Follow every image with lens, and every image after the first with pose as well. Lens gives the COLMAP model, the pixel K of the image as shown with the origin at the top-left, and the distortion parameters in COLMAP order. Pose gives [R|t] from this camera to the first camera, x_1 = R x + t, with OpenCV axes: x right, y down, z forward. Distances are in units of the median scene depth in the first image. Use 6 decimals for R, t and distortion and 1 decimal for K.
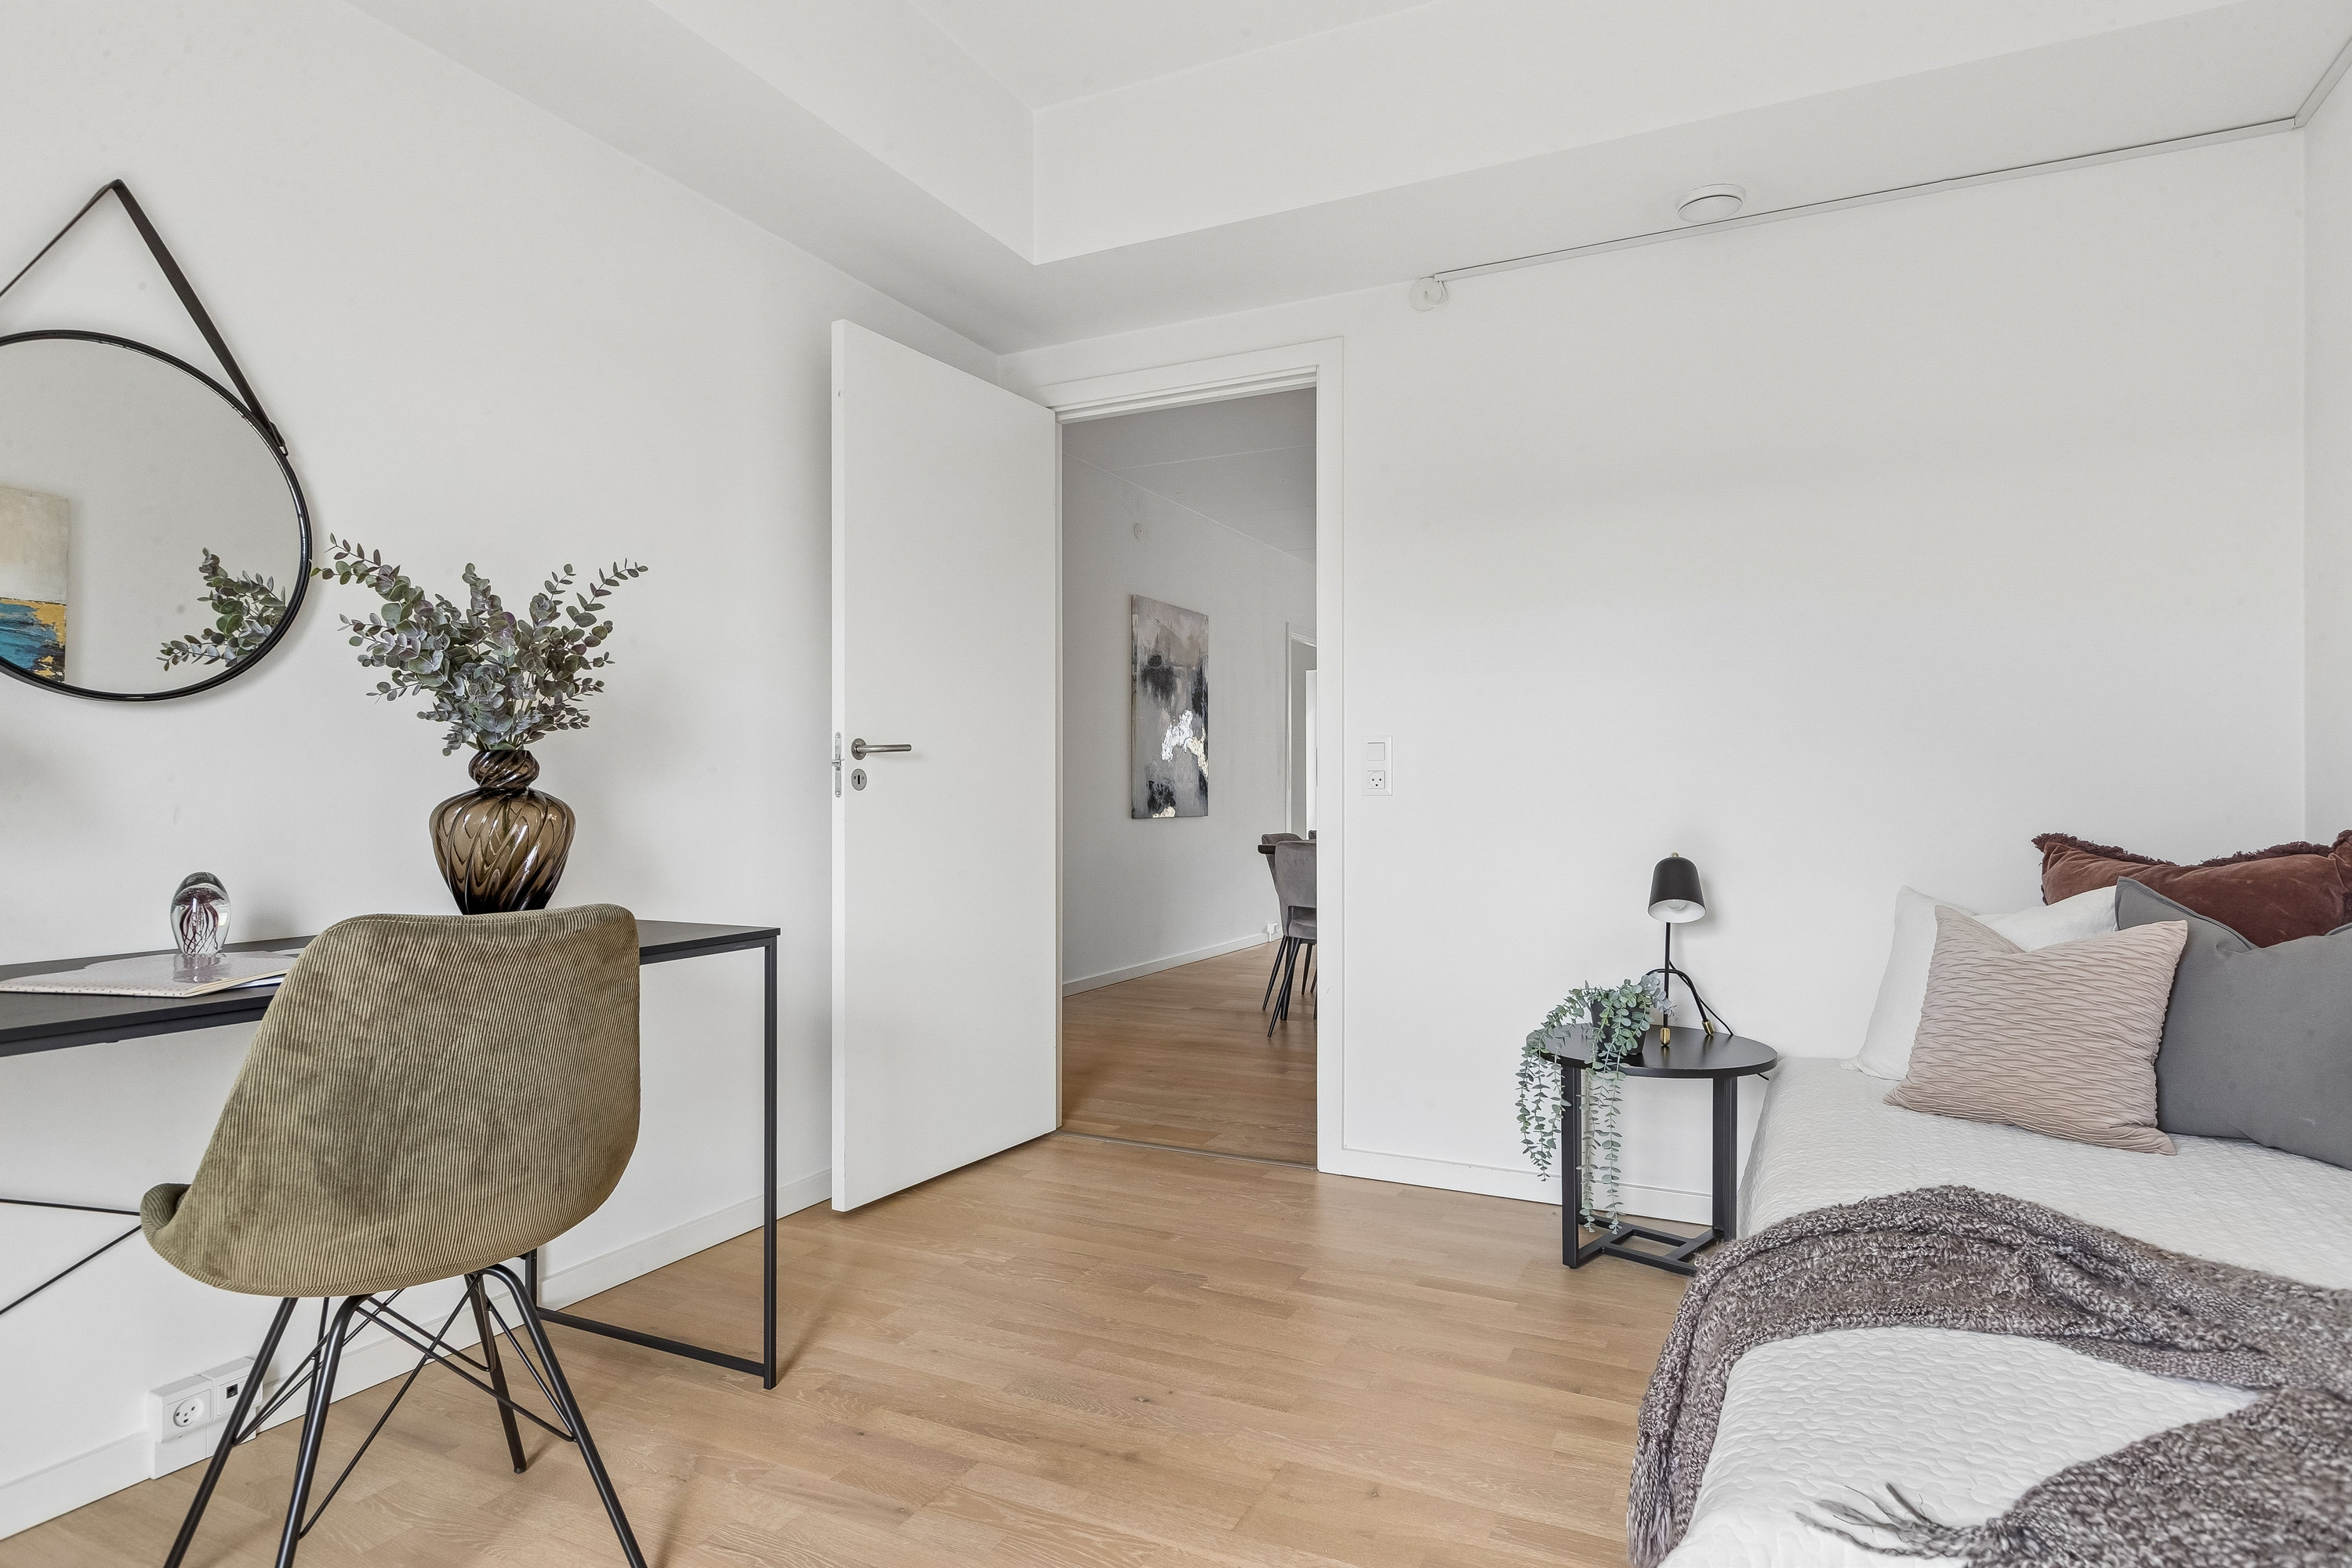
lens RADIAL K [[1294.9, 0, 1178.6], [0, 1294.9, 790.5], [0, 0, 1]] dist [-0.001389, 0.000263]
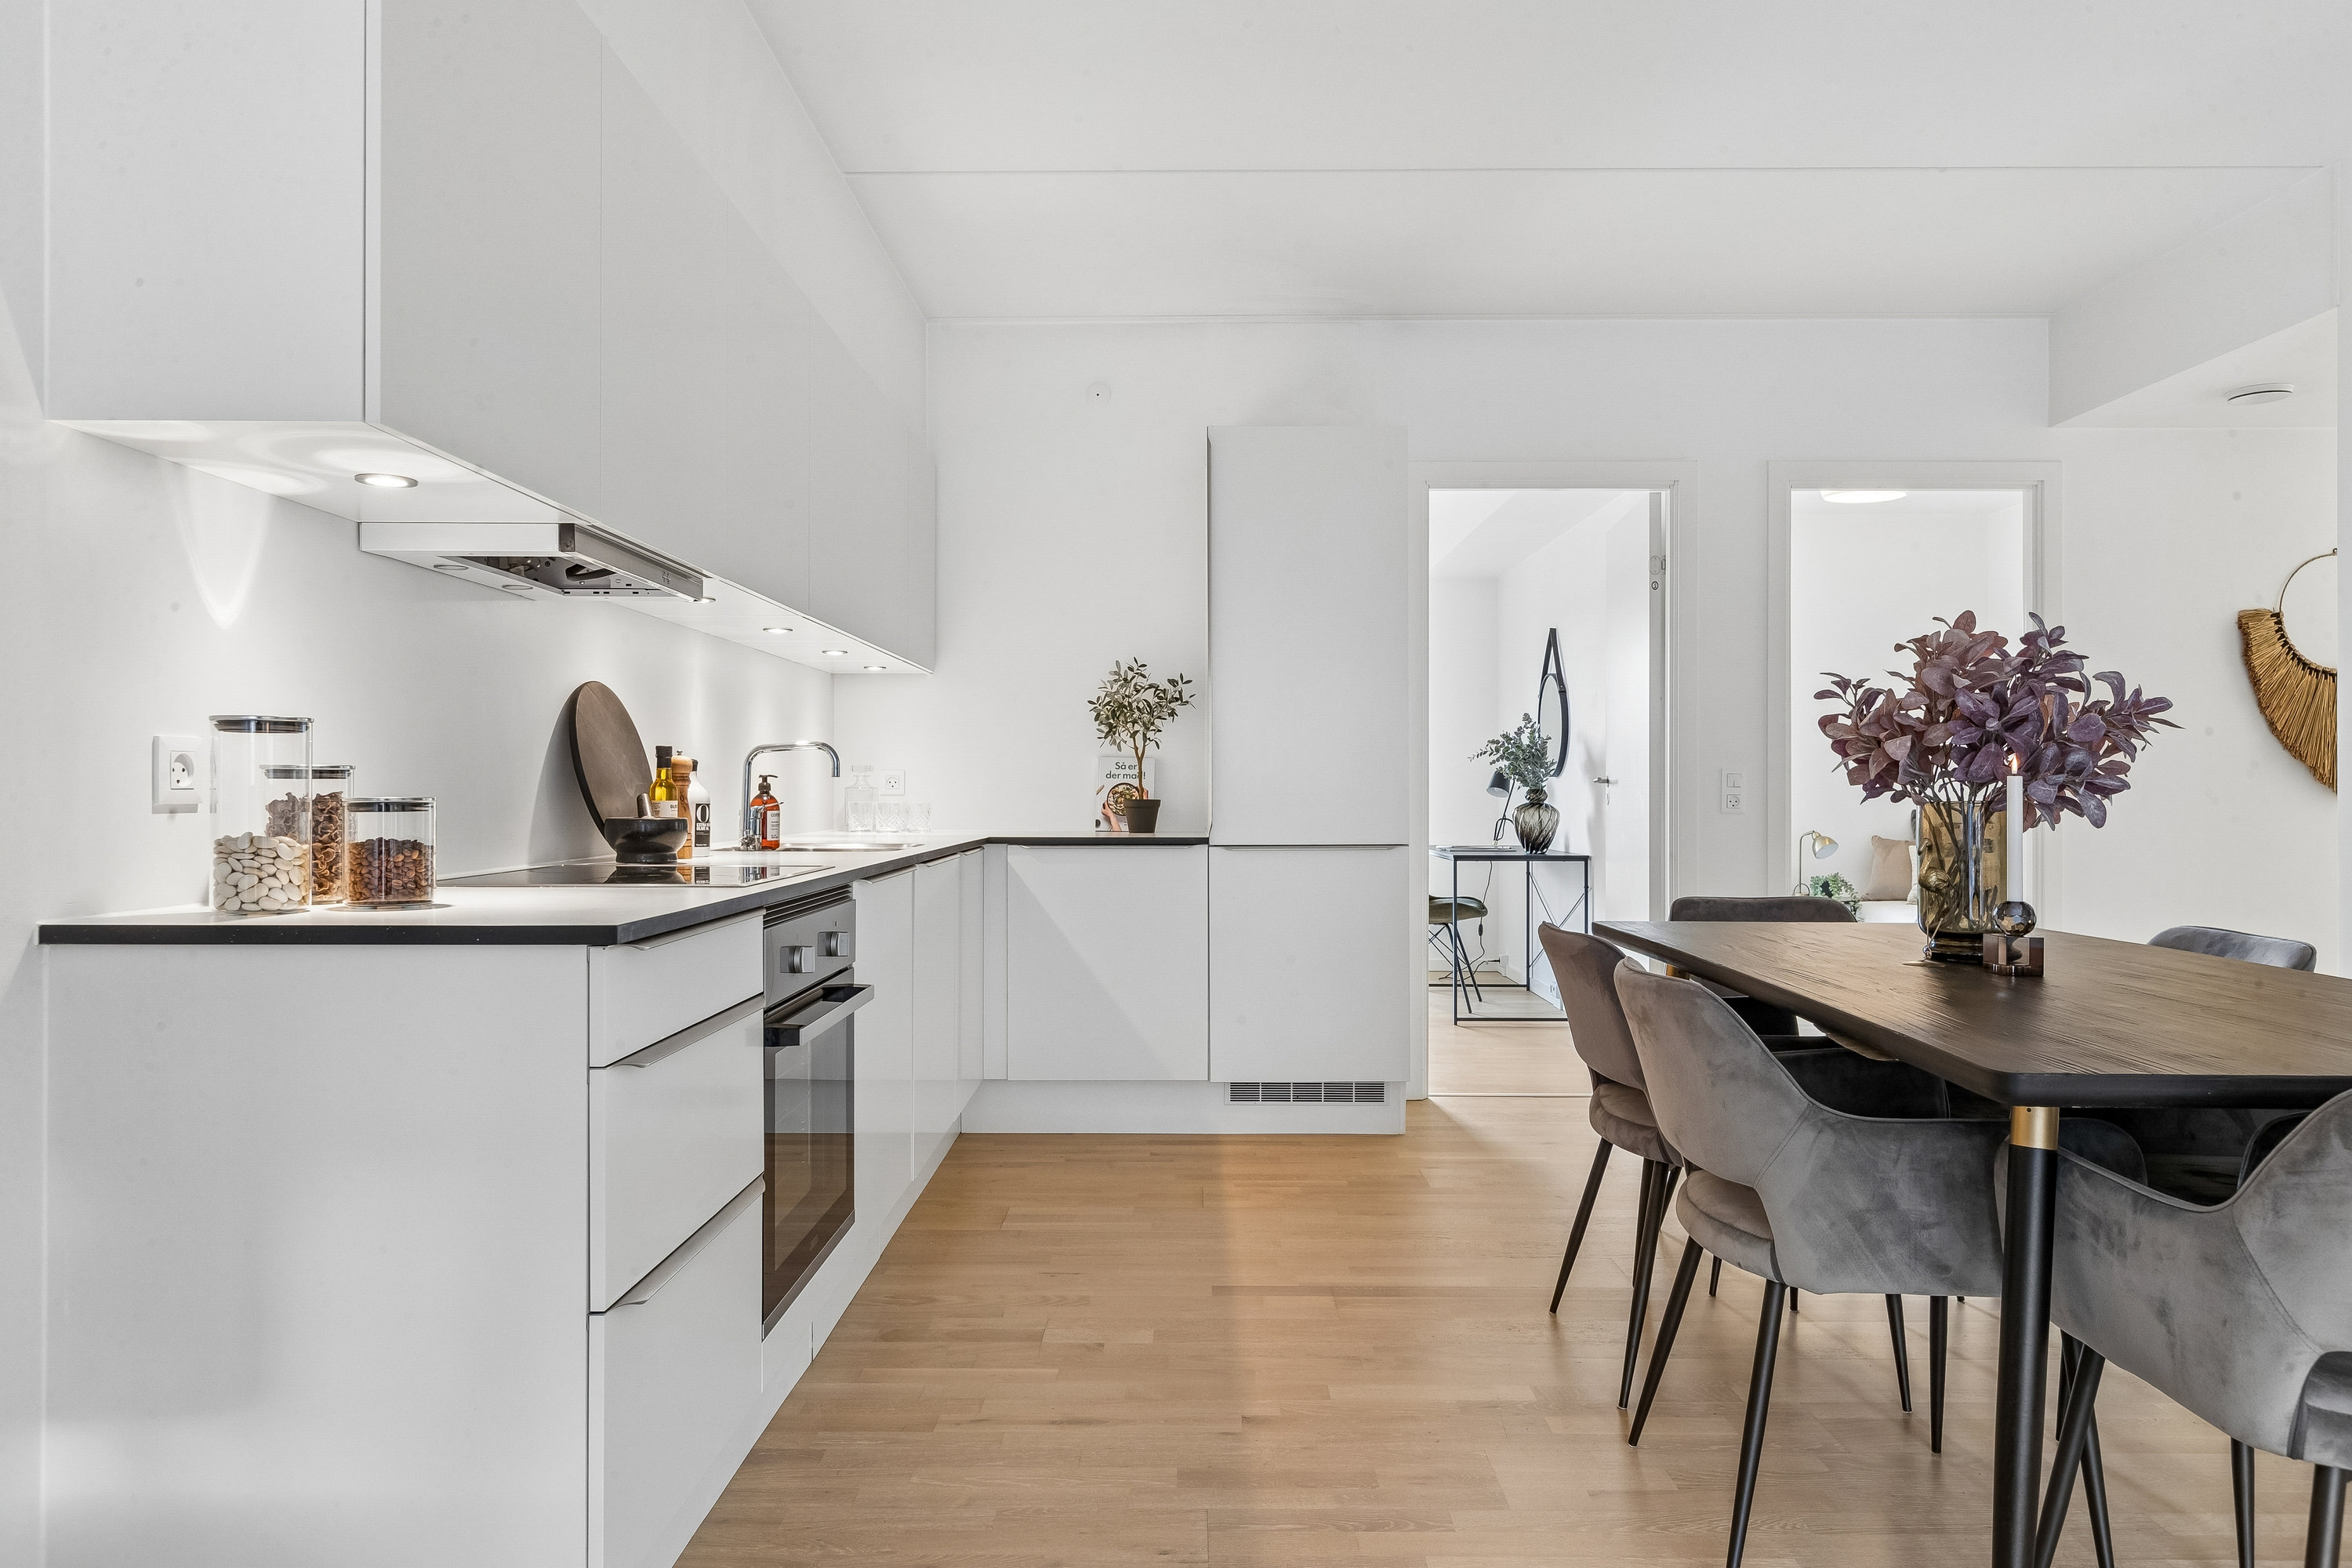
lens RADIAL K [[1547.9, 0, 1184.8], [0, 1547.9, 792.8], [0, 0, 1]] dist [0.006166, -0.000620]
pose [[-0.900363, 0.002520, -0.435132, 0.483021], [0.002228, 0.999997, 0.001181, -0.008495], [0.435134, 0.000094, -0.900366, 1.098964]]
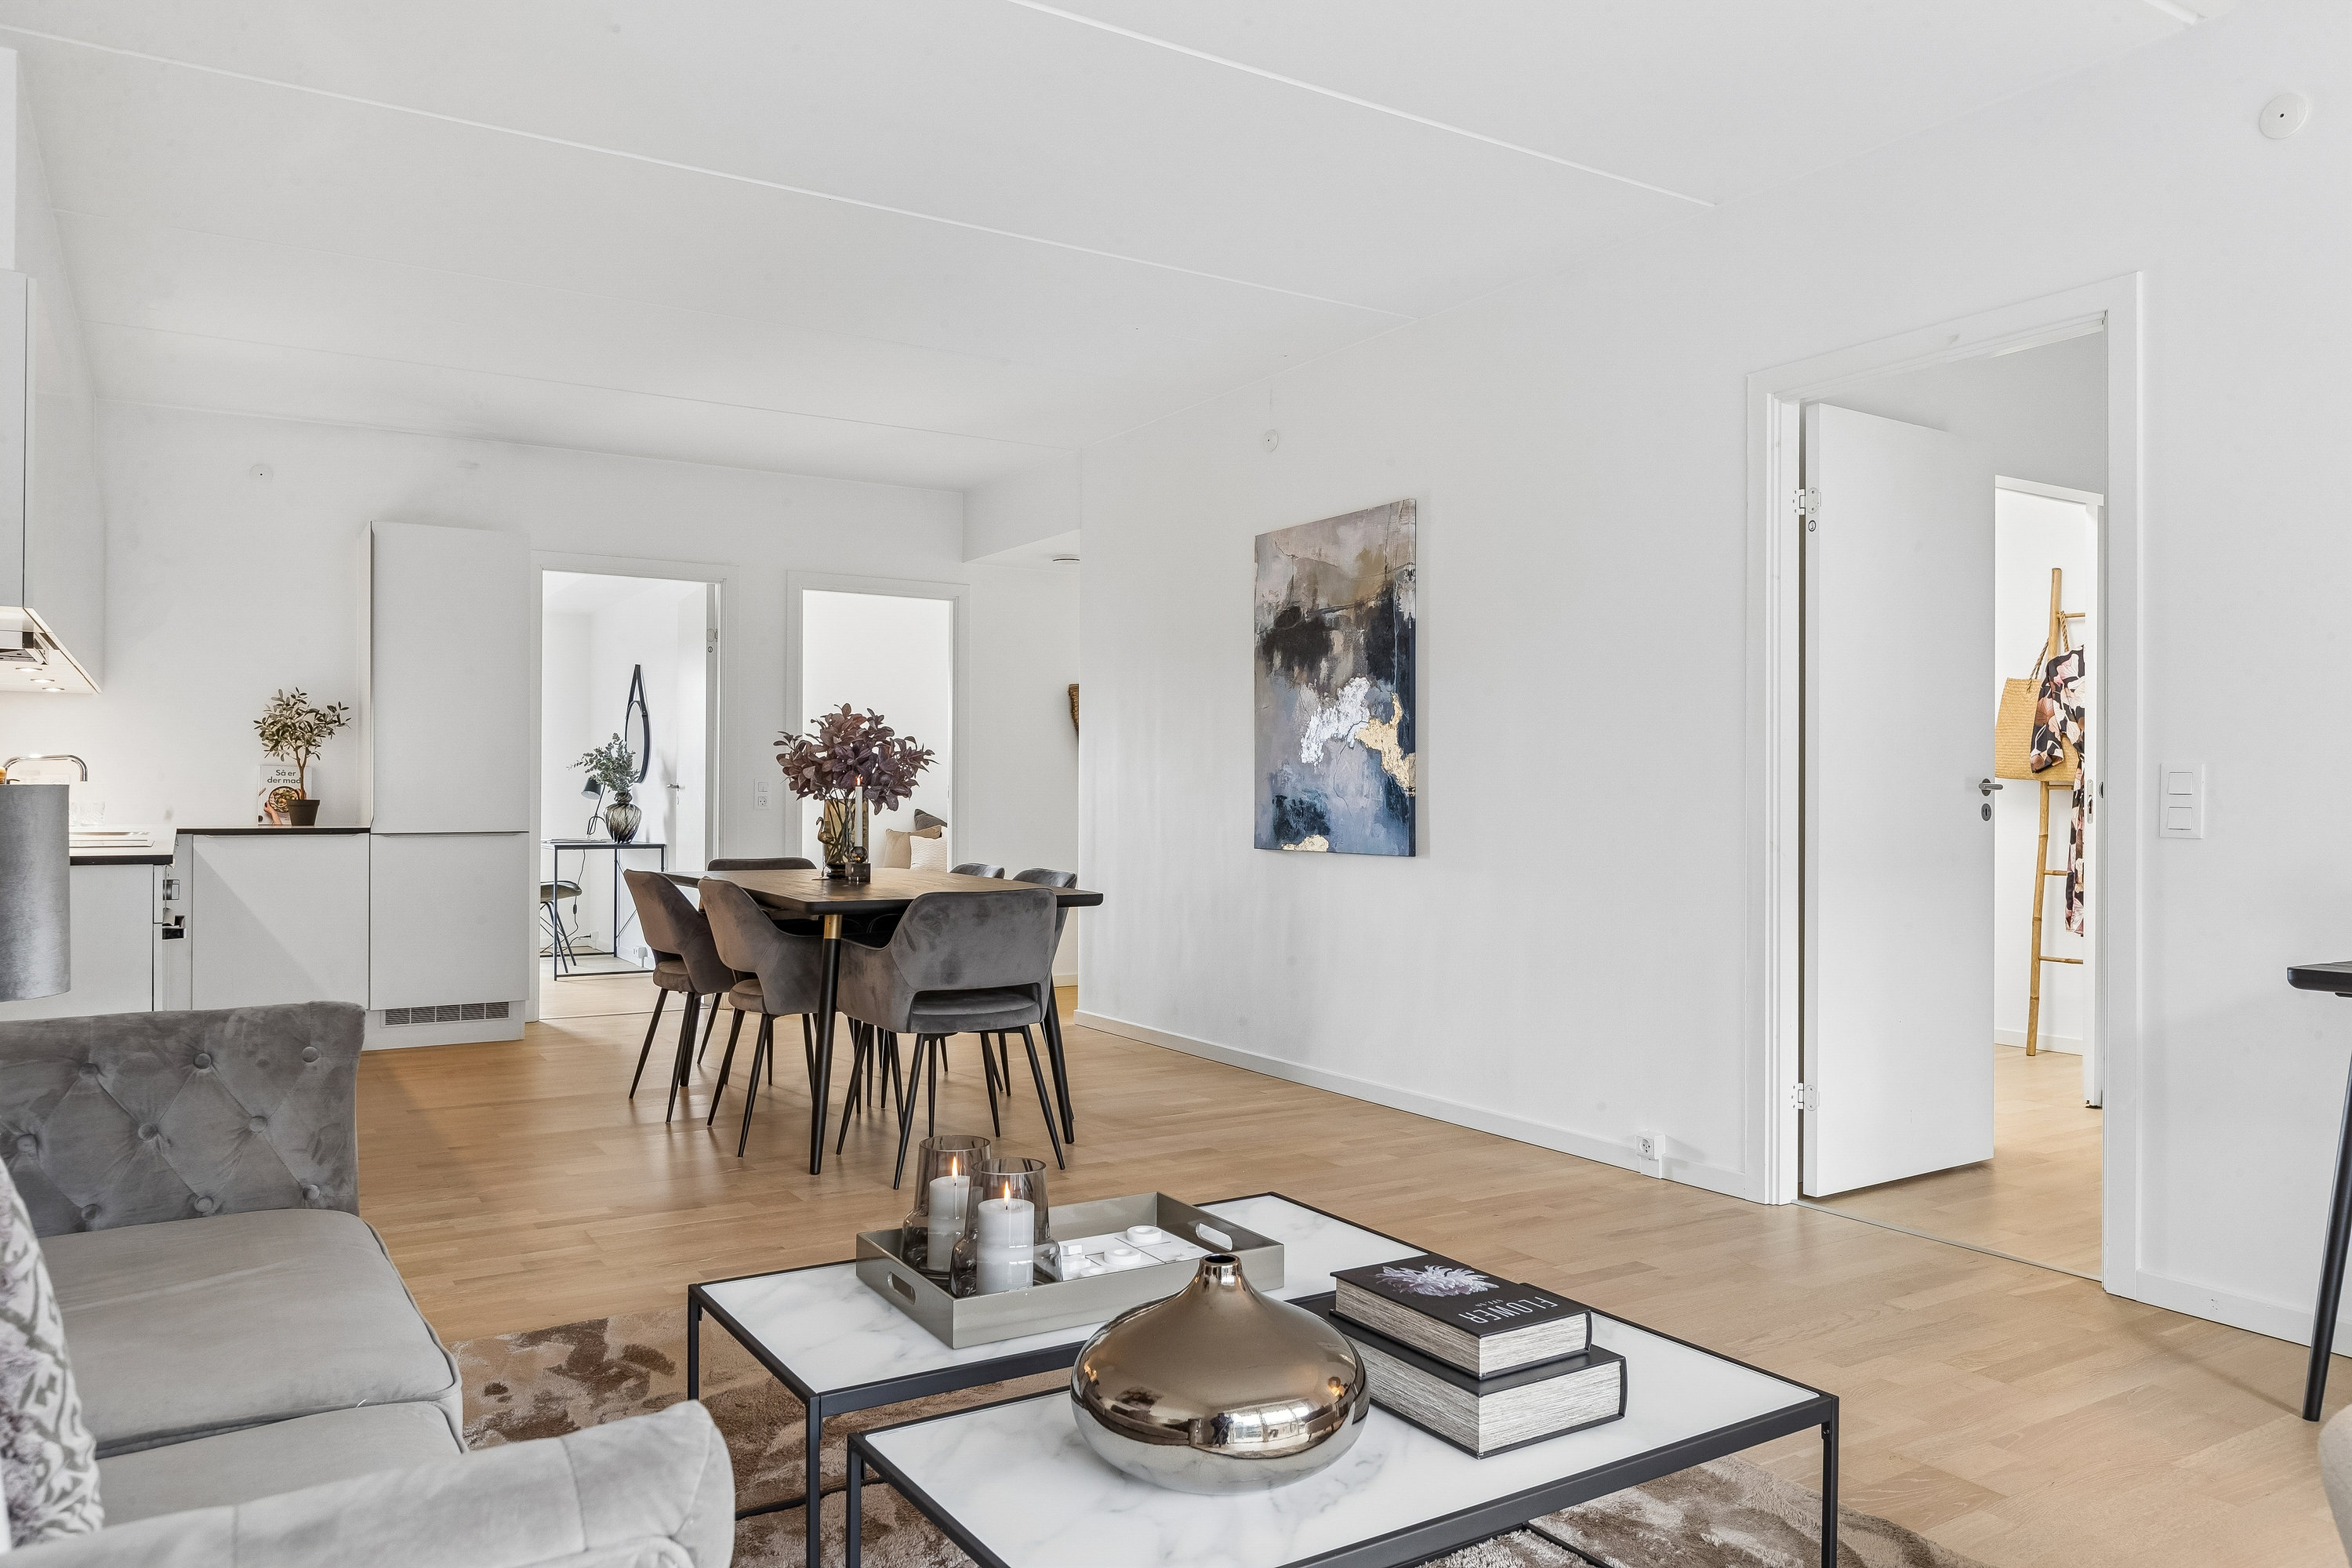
lens RADIAL K [[1610.0, 0, 1181.8], [0, 1610.0, 783.1], [0, 0, 1]] dist [0.004630, -0.000411]
pose [[-0.534326, -0.006685, -0.845252, 0.714882], [-0.000754, 0.999972, -0.007432, -0.007569], [0.845278, -0.003334, -0.534317, 1.389807]]
